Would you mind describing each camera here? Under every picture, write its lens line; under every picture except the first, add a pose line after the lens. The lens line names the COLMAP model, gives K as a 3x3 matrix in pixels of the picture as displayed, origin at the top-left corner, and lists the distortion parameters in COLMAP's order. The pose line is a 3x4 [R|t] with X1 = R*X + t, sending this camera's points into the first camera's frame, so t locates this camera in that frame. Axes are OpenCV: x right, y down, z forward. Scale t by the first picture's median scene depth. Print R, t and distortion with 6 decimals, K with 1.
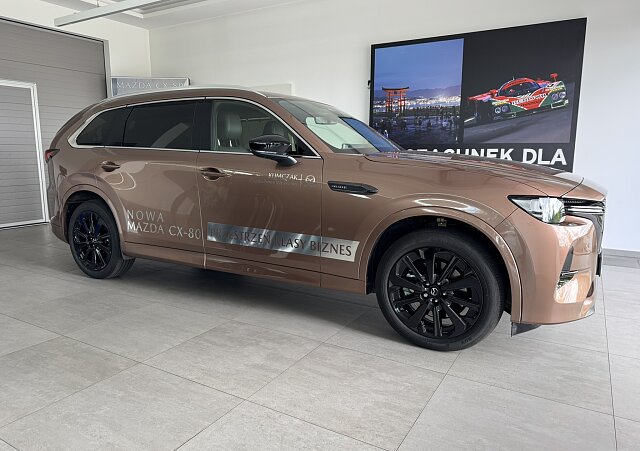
lens RADIAL K [[452.8, 0, 305.6], [0, 452.8, 223.2], [0, 0, 1]] dist [0.077321, -0.089681]
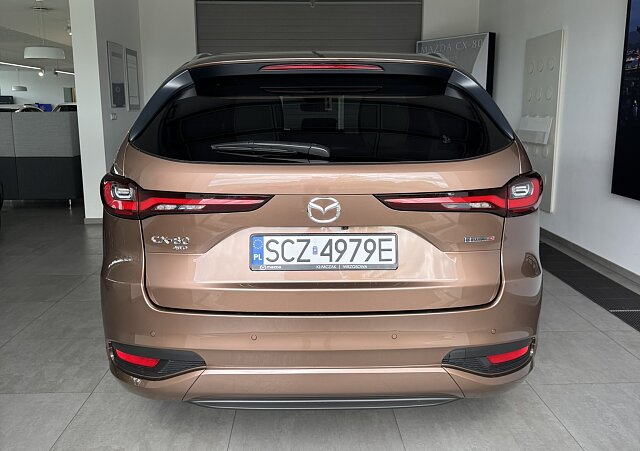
lens RADIAL K [[605.2, 0, 320.0], [0, 605.2, 225.5], [0, 0, 1]] dist [-0.004119, -0.010934]
pose [[0.548996, 0.152987, -0.821705, 1.276608], [-0.131420, 0.986677, 0.095898, -0.154782], [0.825429, 0.055341, 0.561787, 0.567016]]
